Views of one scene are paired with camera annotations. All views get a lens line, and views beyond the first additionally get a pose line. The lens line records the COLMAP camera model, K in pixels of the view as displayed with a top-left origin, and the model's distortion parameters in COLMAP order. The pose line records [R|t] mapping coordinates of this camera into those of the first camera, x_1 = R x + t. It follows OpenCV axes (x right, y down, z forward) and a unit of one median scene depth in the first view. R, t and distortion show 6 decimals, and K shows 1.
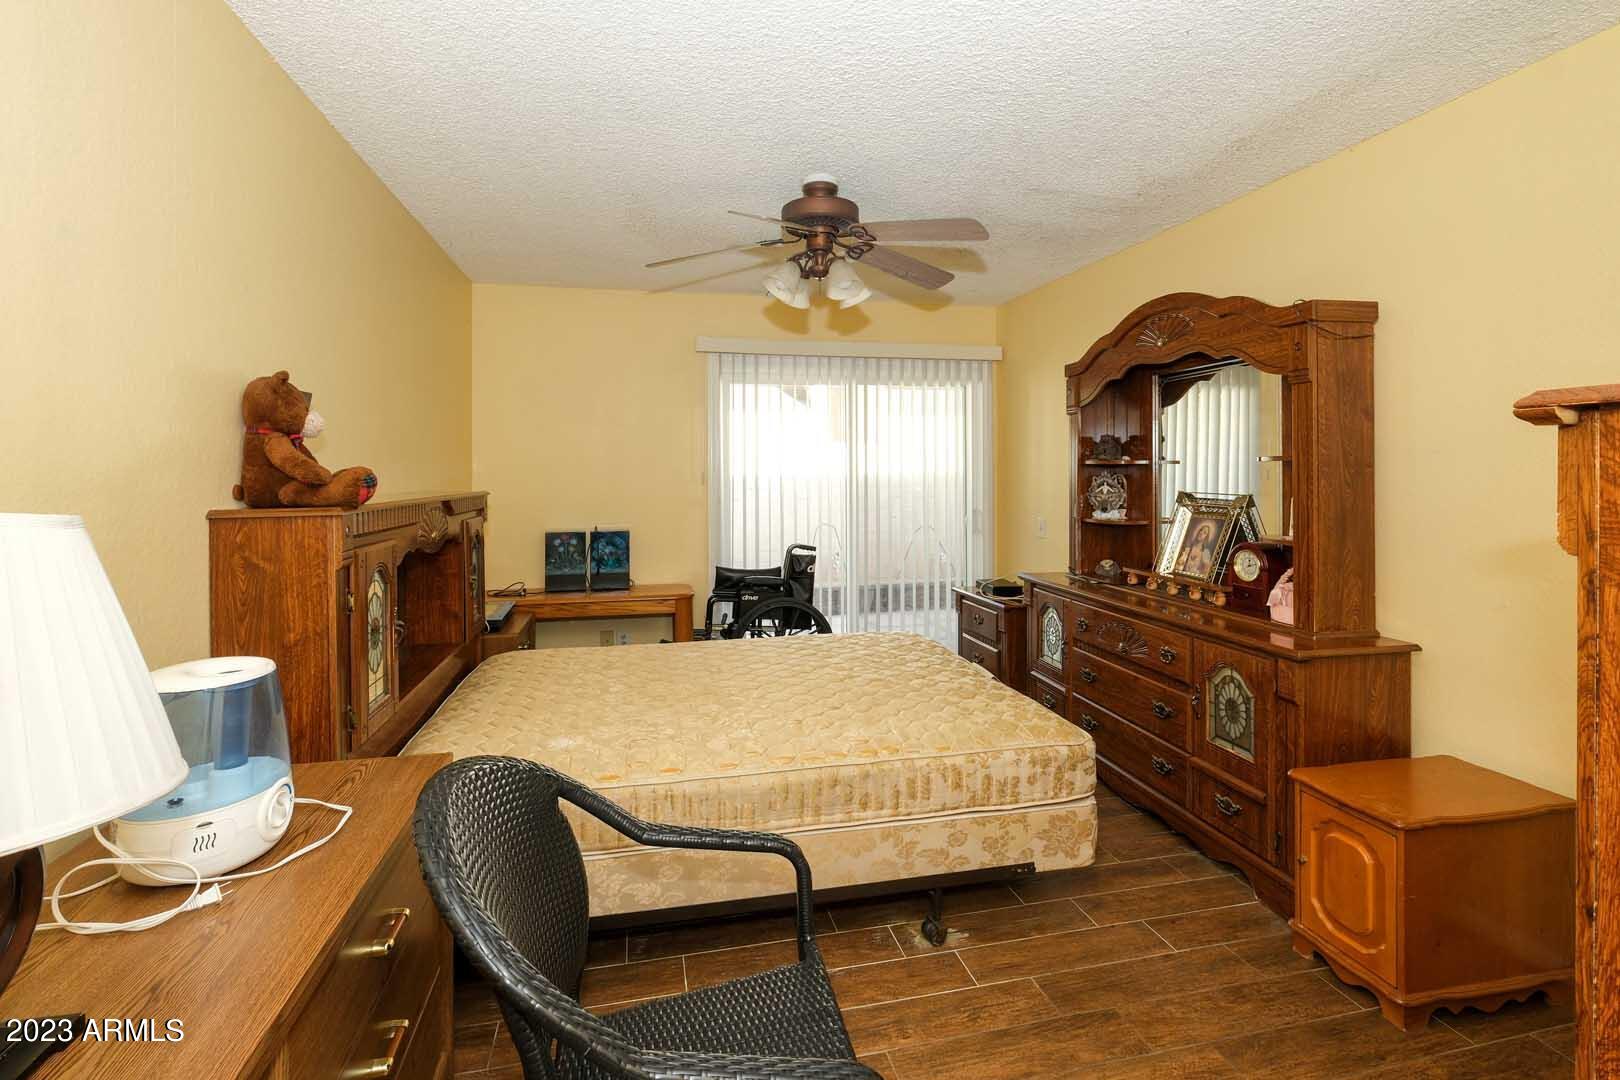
lens RADIAL K [[712.1, 0, 812.9], [0, 712.1, 512.5], [0, 0, 1]] dist [-0.000628, -0.000198]
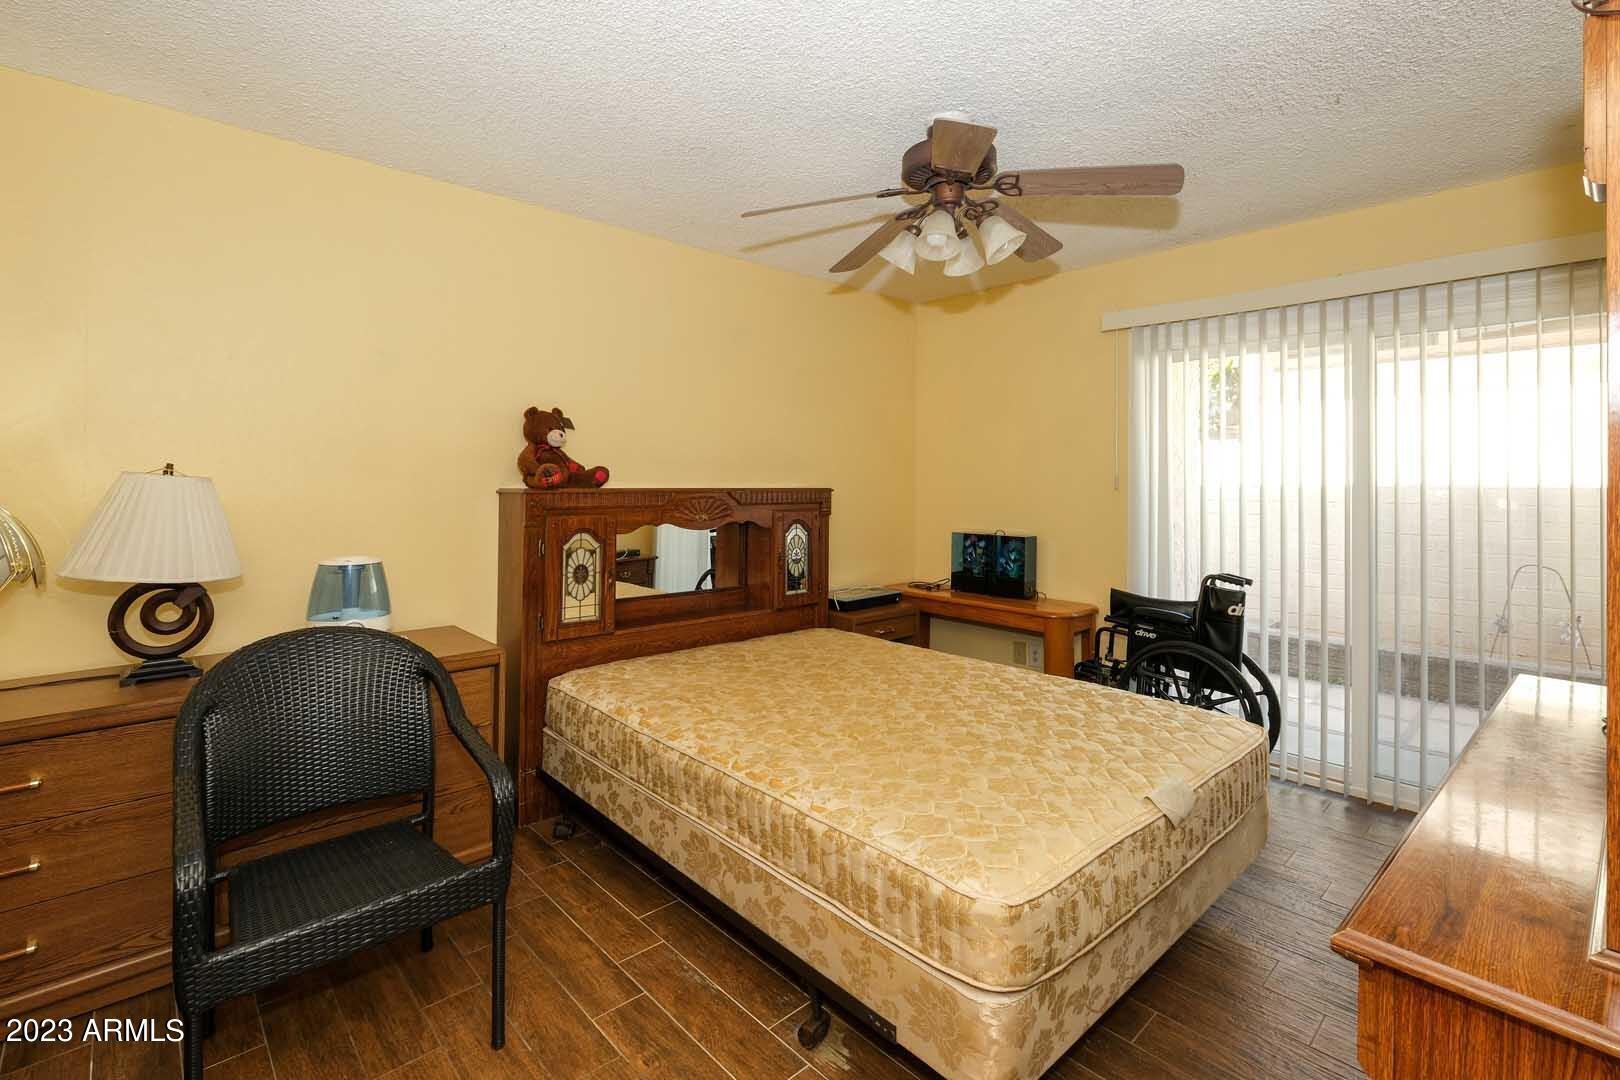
lens RADIAL K [[742.6, 0, 814.0], [0, 742.6, 513.2], [0, 0, 1]] dist [-0.003129, -0.000722]
pose [[0.500483, 0.043238, -0.864666, 0.436404], [-0.057461, 0.998209, 0.016656, -0.005072], [0.863837, 0.041349, 0.502071, 0.279586]]
